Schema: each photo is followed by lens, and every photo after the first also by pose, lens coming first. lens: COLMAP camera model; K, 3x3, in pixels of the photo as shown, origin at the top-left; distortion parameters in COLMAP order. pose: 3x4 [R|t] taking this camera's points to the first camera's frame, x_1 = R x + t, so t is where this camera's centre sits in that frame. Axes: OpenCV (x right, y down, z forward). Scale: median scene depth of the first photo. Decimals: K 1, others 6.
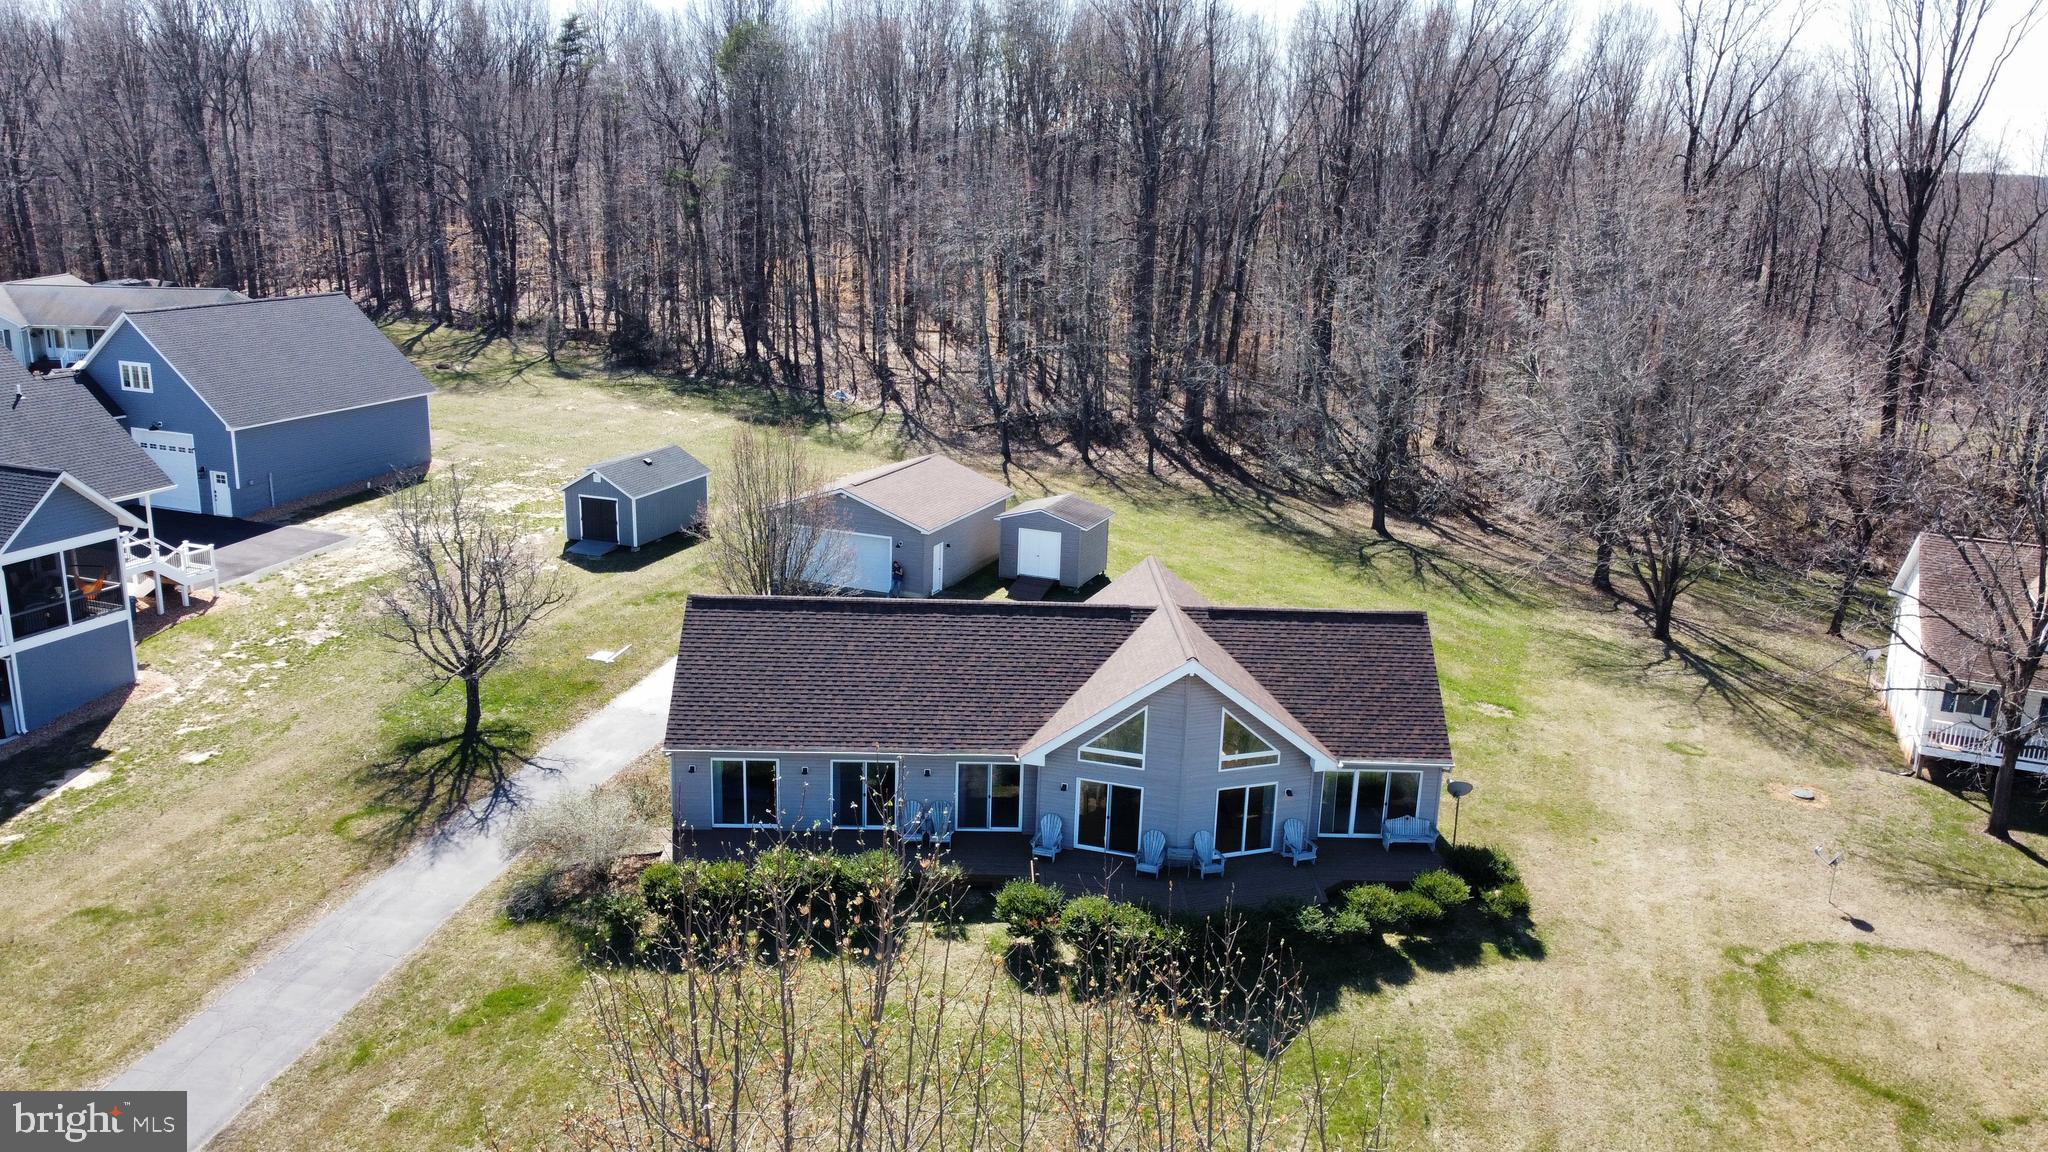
lens RADIAL K [[1544.0, 0, 1036.0], [0, 1544.0, 572.9], [0, 0, 1]] dist [-0.004968, -0.007454]
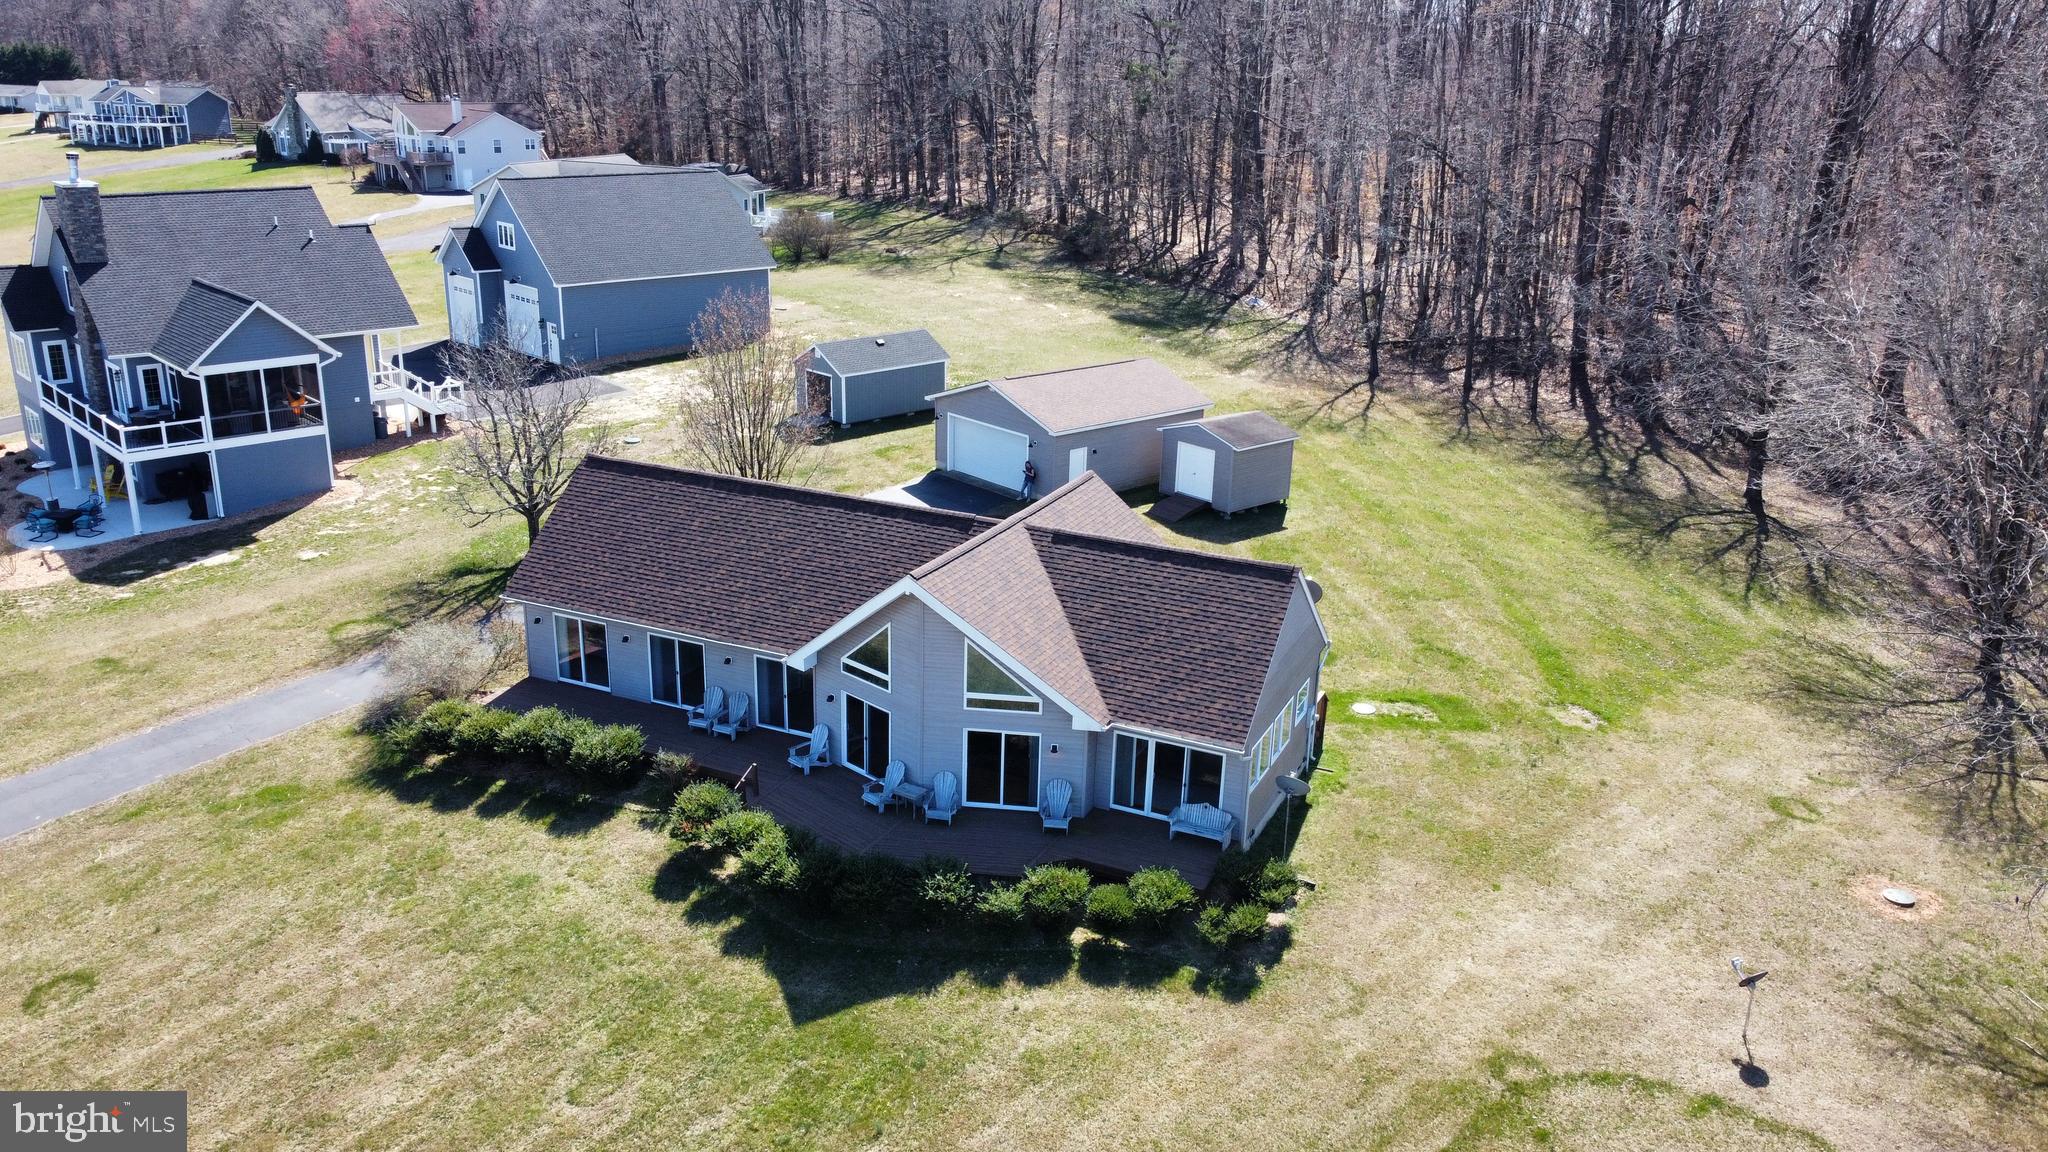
lens RADIAL K [[1544.0, 0, 1036.0], [0, 1544.0, 572.9], [0, 0, 1]] dist [-0.004968, -0.007454]
pose [[0.898737, 0.135330, -0.417082, 0.467104], [-0.113235, 0.990549, 0.077401, -0.019810], [0.423615, -0.022335, 0.905567, 0.197437]]
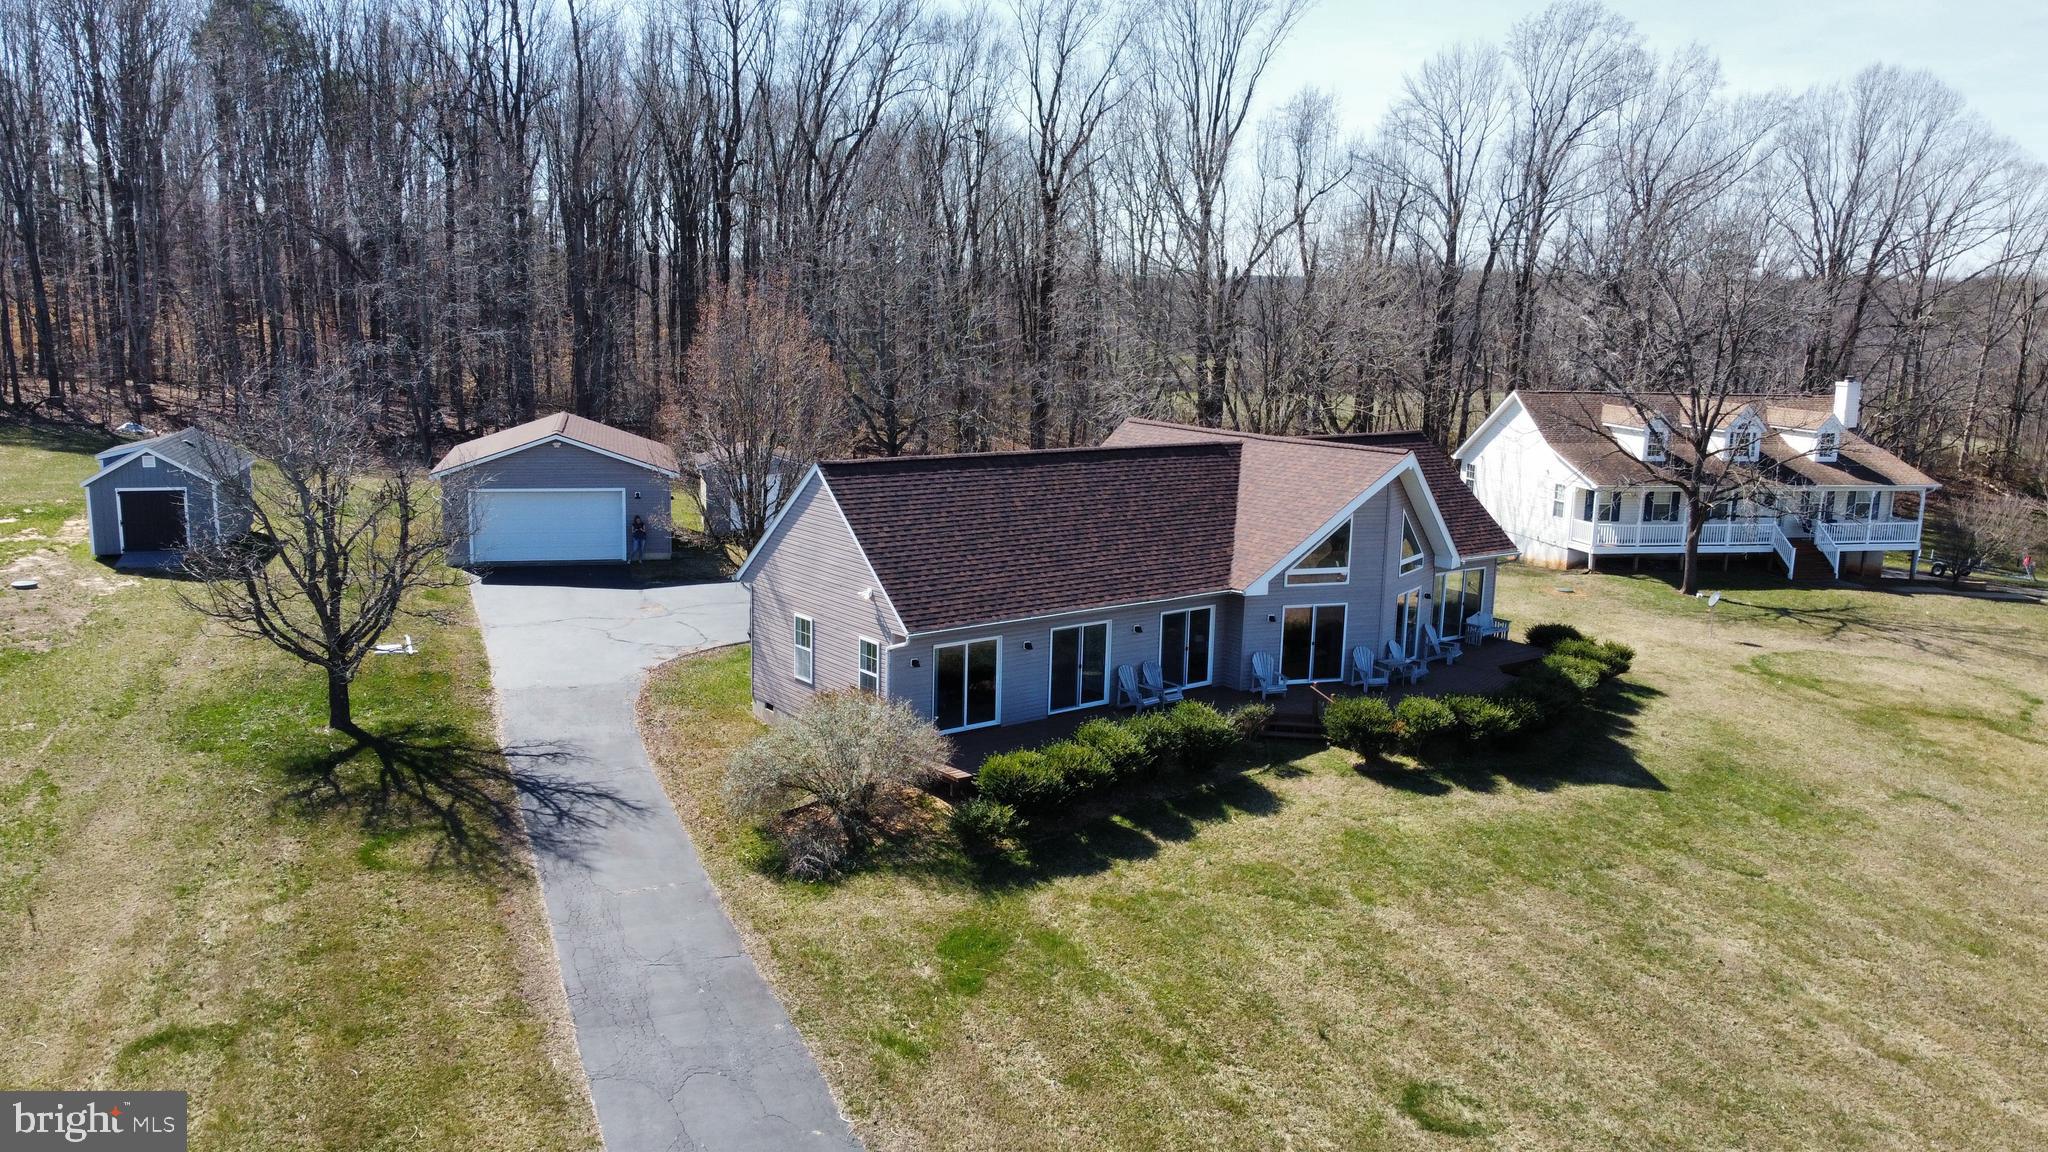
lens RADIAL K [[1544.0, 0, 1036.0], [0, 1544.0, 572.9], [0, 0, 1]] dist [-0.004968, -0.007454]
pose [[0.809248, -0.118620, 0.575367, -0.581637], [0.150952, 0.988504, -0.008519, 0.091148], [-0.567742, 0.093746, 0.817851, 0.295852]]
